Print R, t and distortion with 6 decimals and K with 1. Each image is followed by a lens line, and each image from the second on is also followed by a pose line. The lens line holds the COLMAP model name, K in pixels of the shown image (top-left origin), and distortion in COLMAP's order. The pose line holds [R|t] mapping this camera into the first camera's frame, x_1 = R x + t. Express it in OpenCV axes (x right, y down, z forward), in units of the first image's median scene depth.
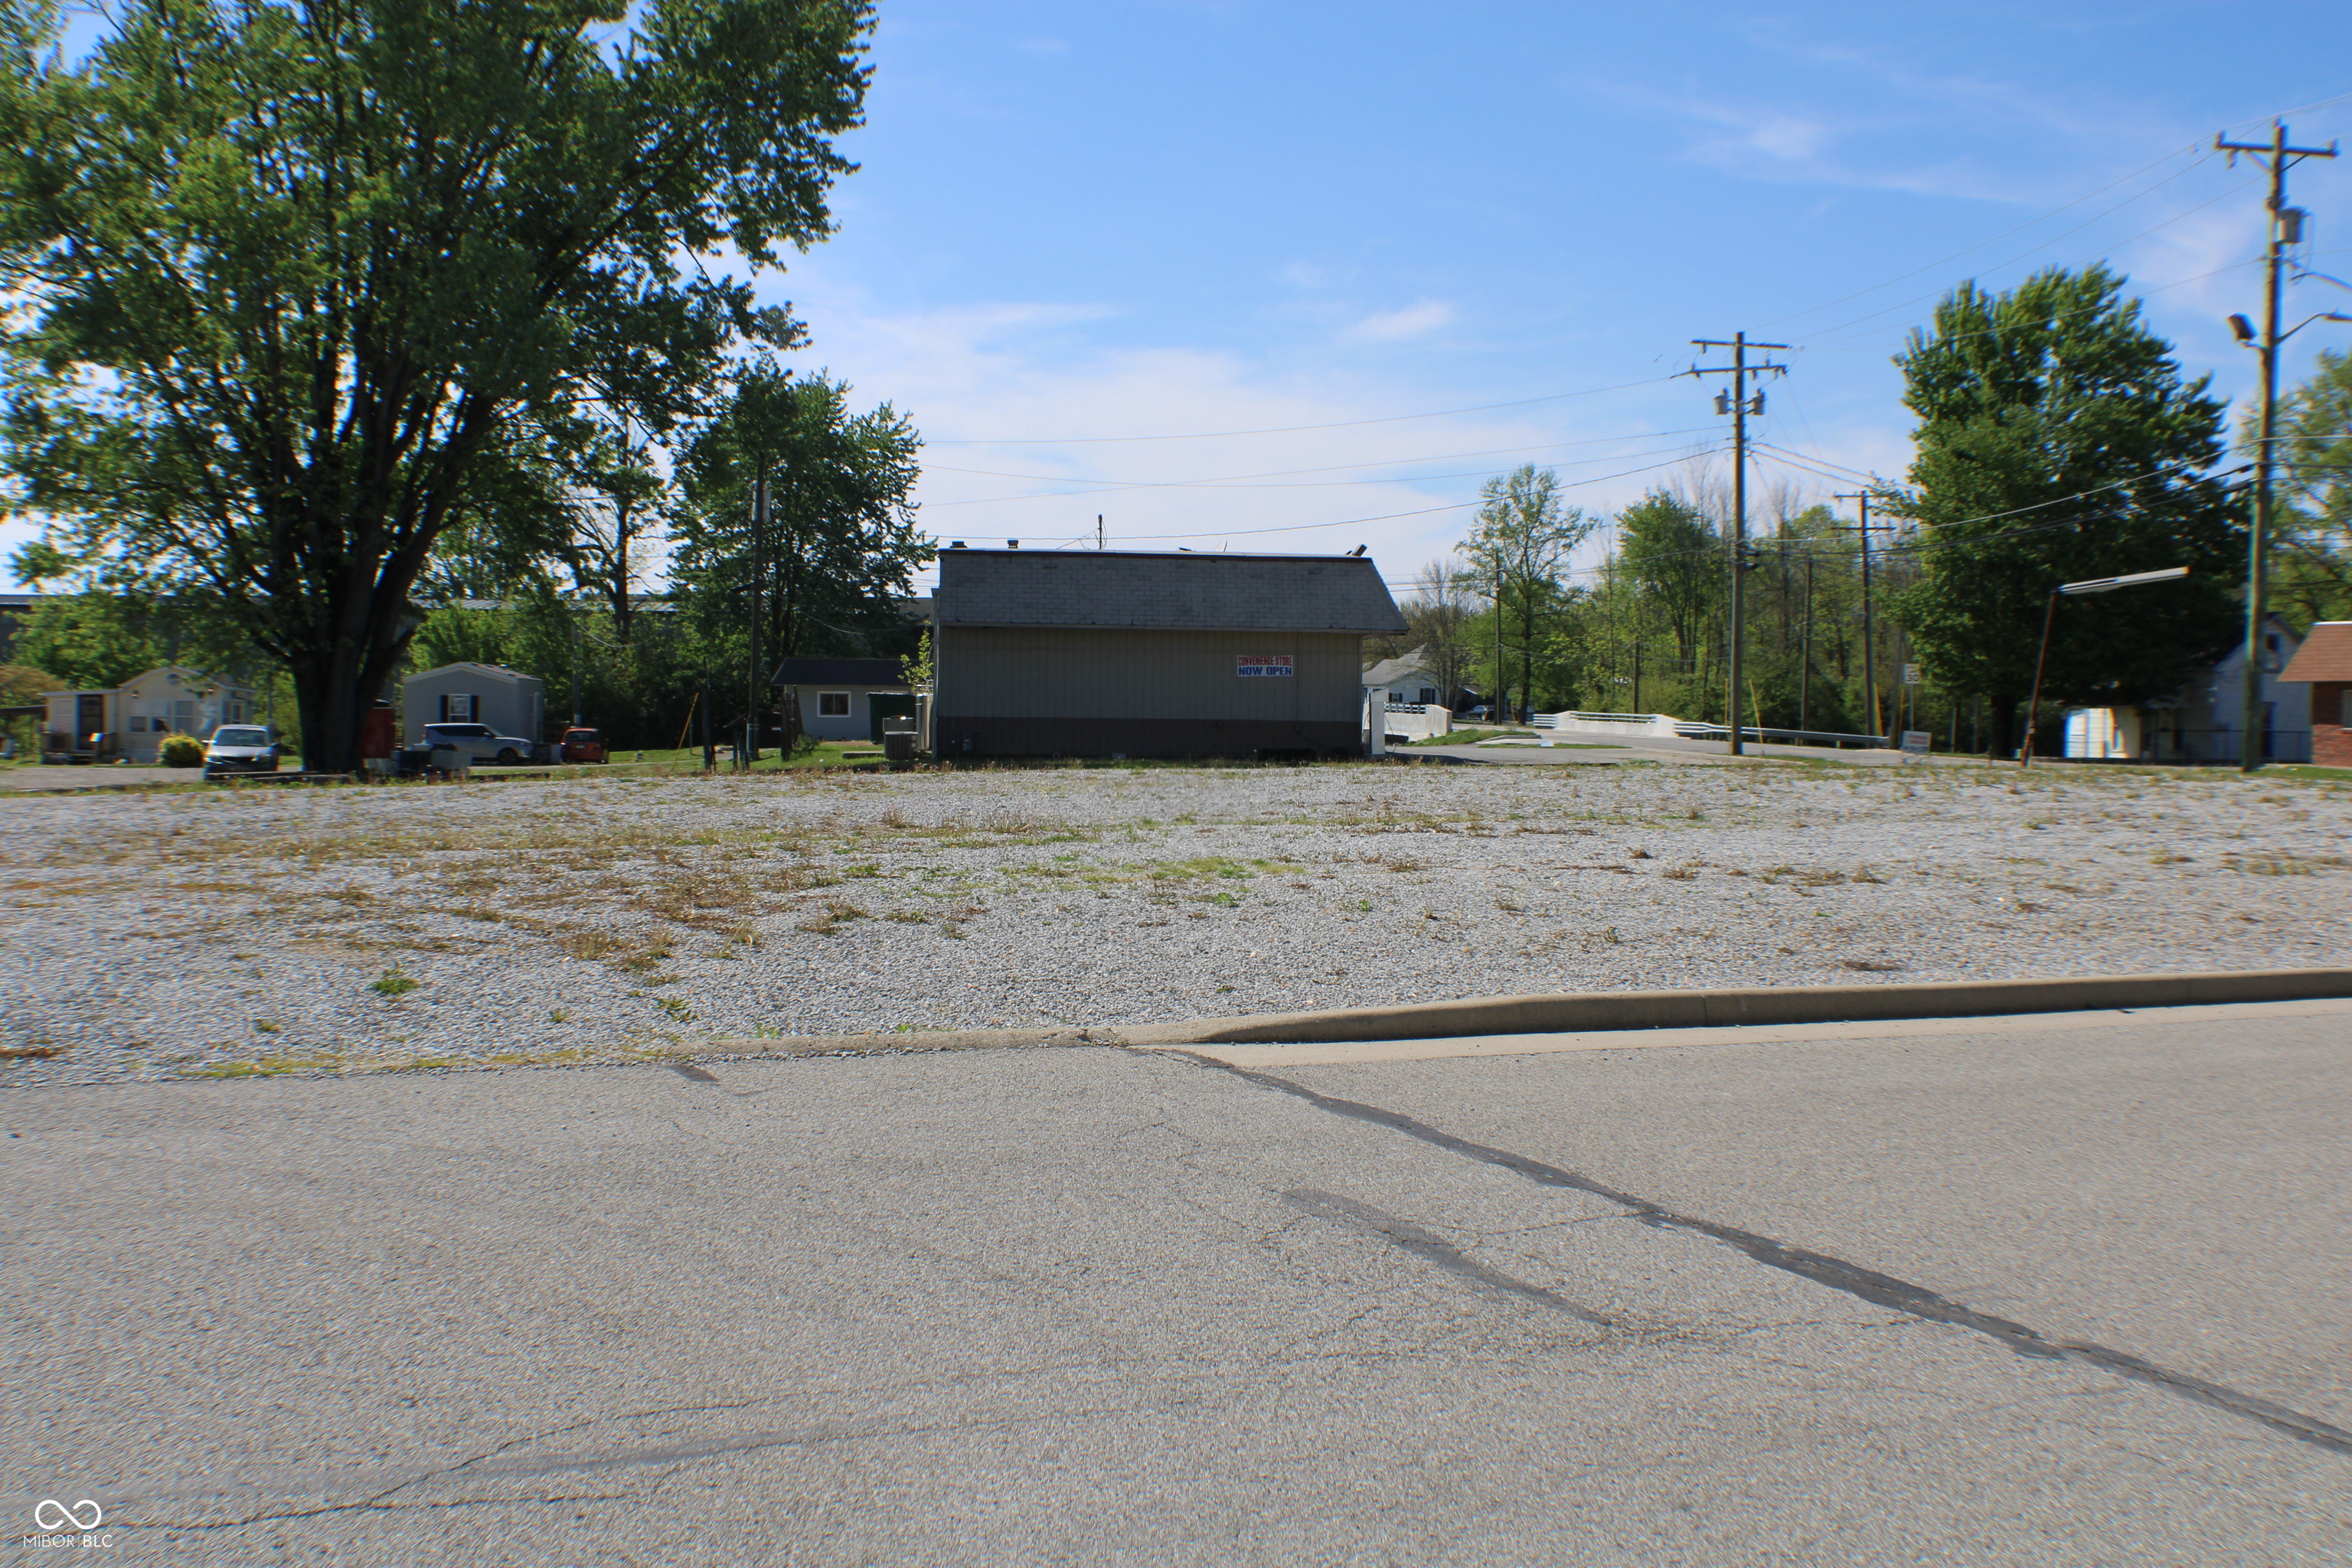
lens RADIAL K [[2748.8, 0, 1156.0], [0, 2748.8, 773.0], [0, 0, 1]] dist [-0.124322, 0.000000]
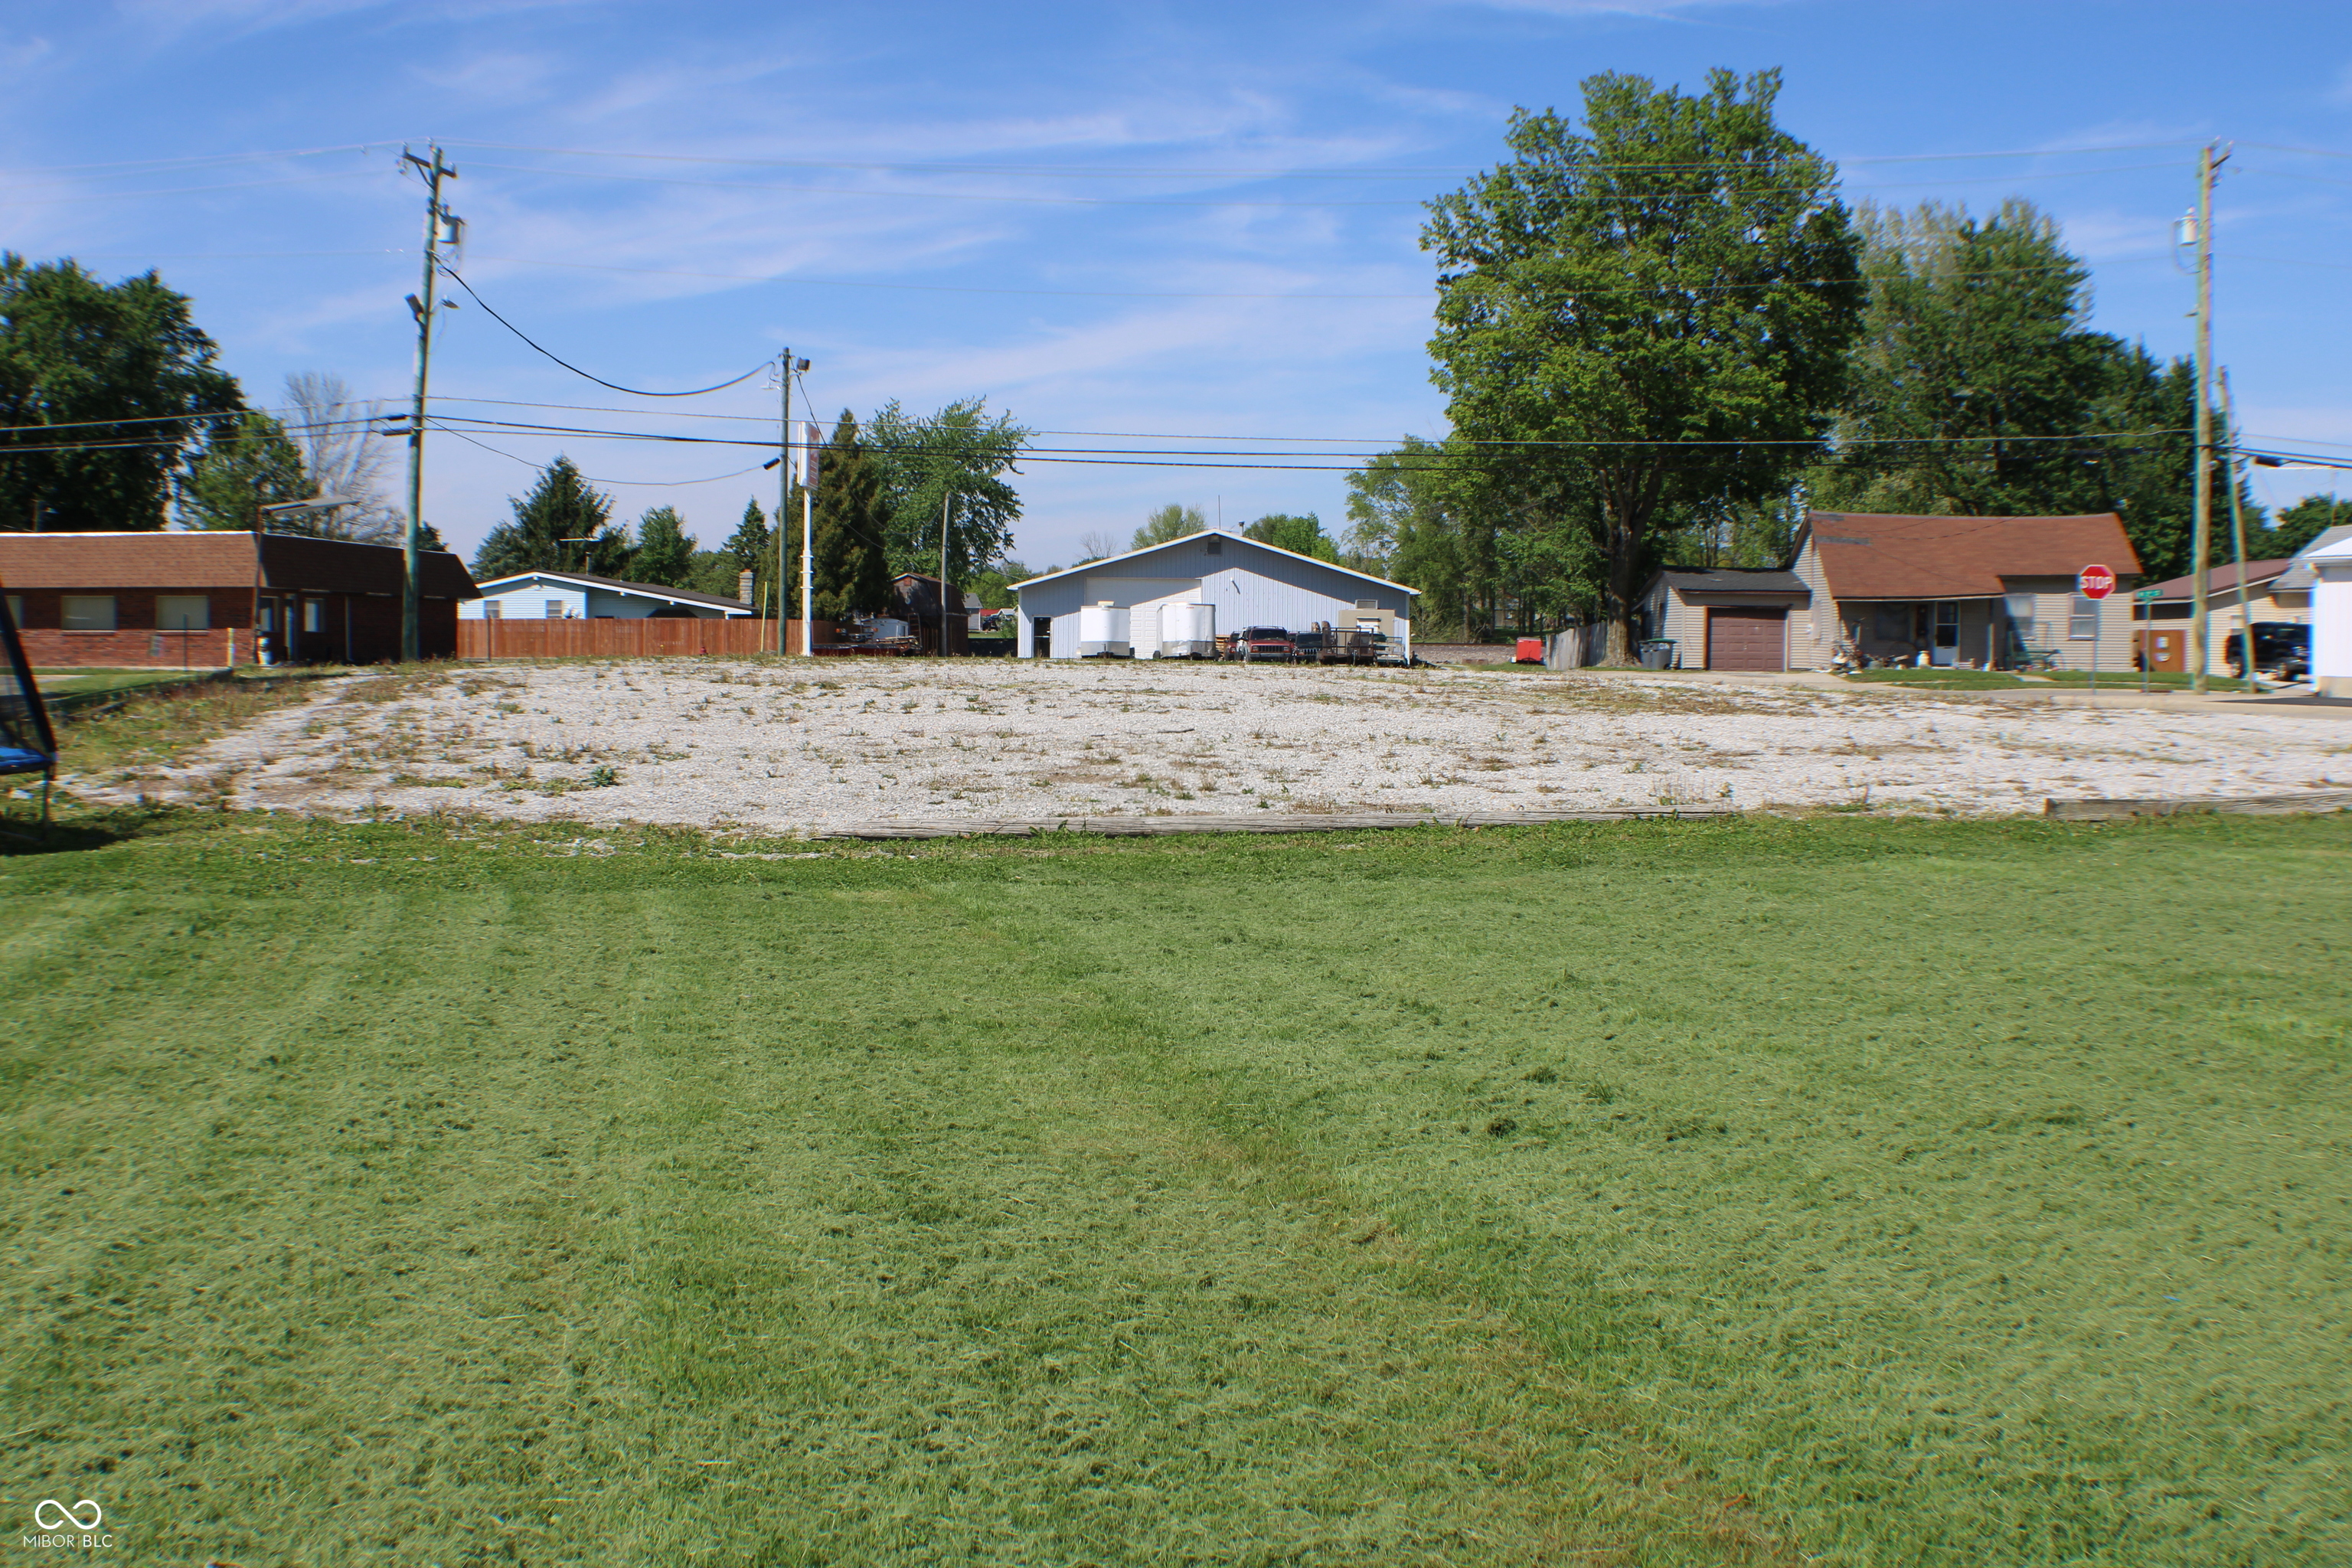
lens RADIAL K [[3179.5, 0, 1162.1], [0, 3179.5, 799.8], [0, 0, 1]] dist [-0.168770, 0.000000]
pose [[0.108866, -0.064931, 0.991934, -0.612302], [0.026497, 0.997699, 0.062400, -0.011675], [-0.993703, 0.019490, 0.110336, 0.299968]]
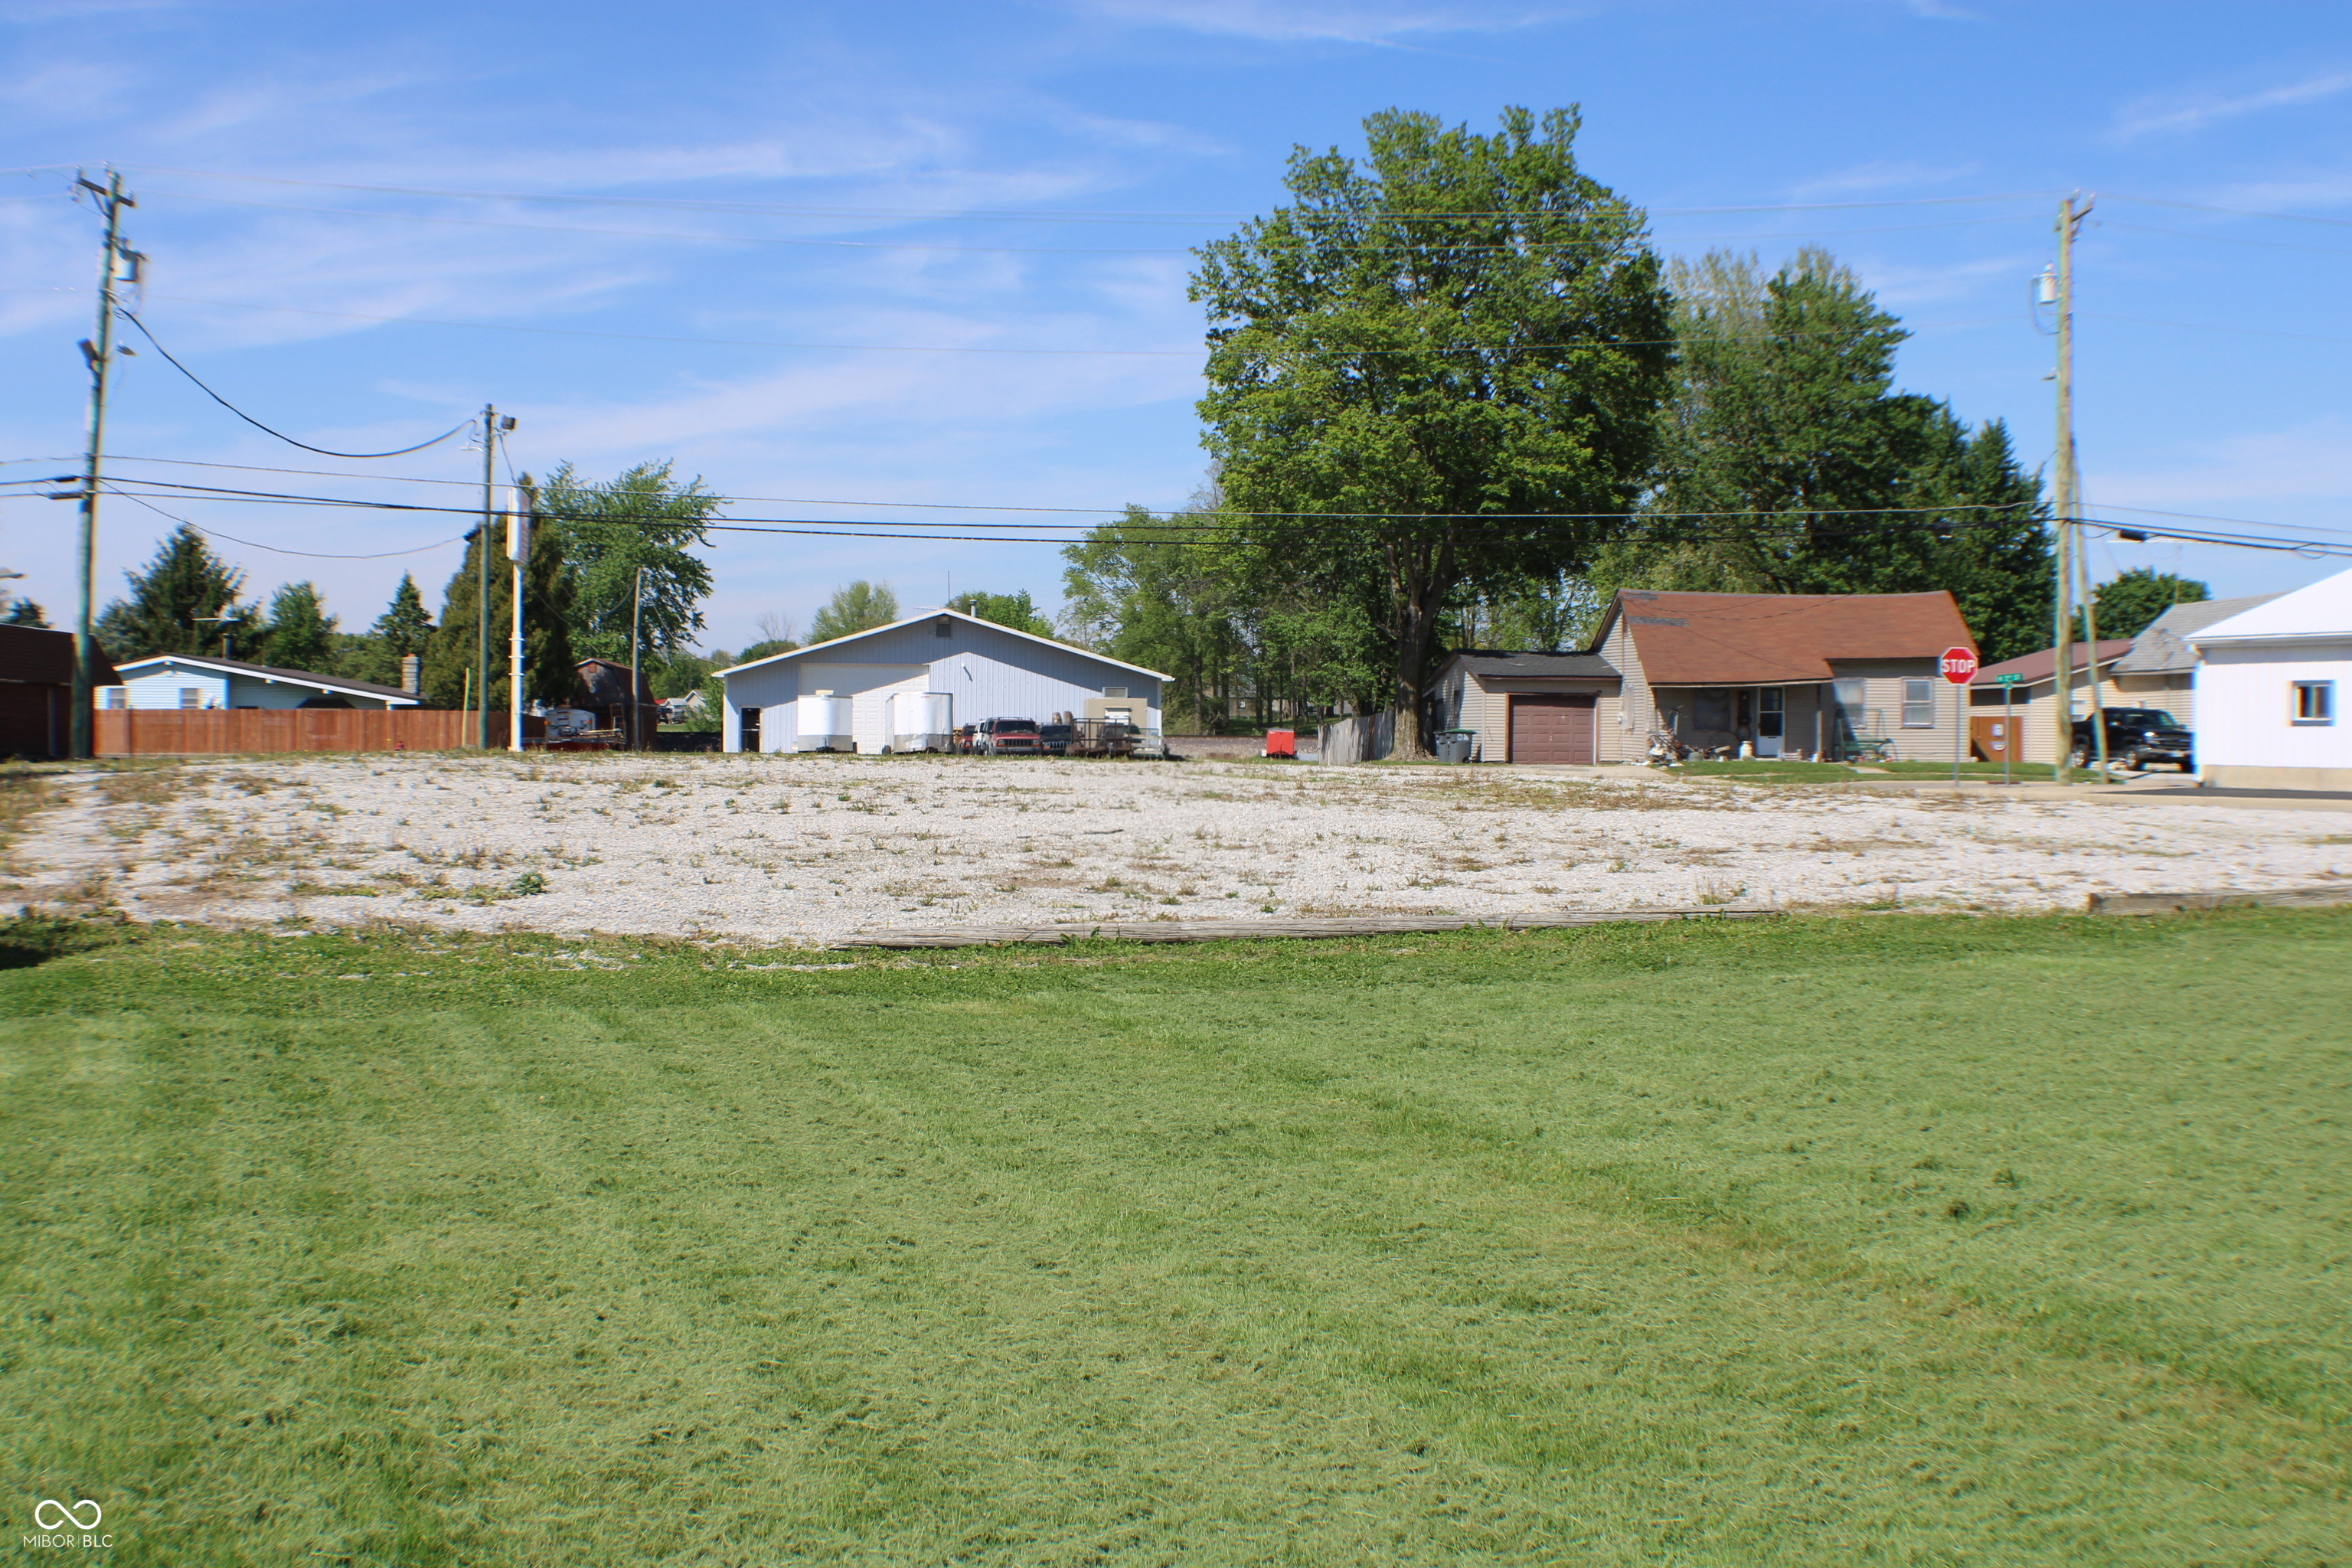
lens RADIAL K [[3604.7, 0, 1180.9], [0, 3604.7, 777.5], [0, 0, 1]] dist [-0.163924, 0.000000]
pose [[-0.026623, -0.027372, 0.999271, -0.637470], [0.026906, 0.999243, 0.028088, -0.013393], [-0.999283, 0.027634, -0.025867, 0.366312]]
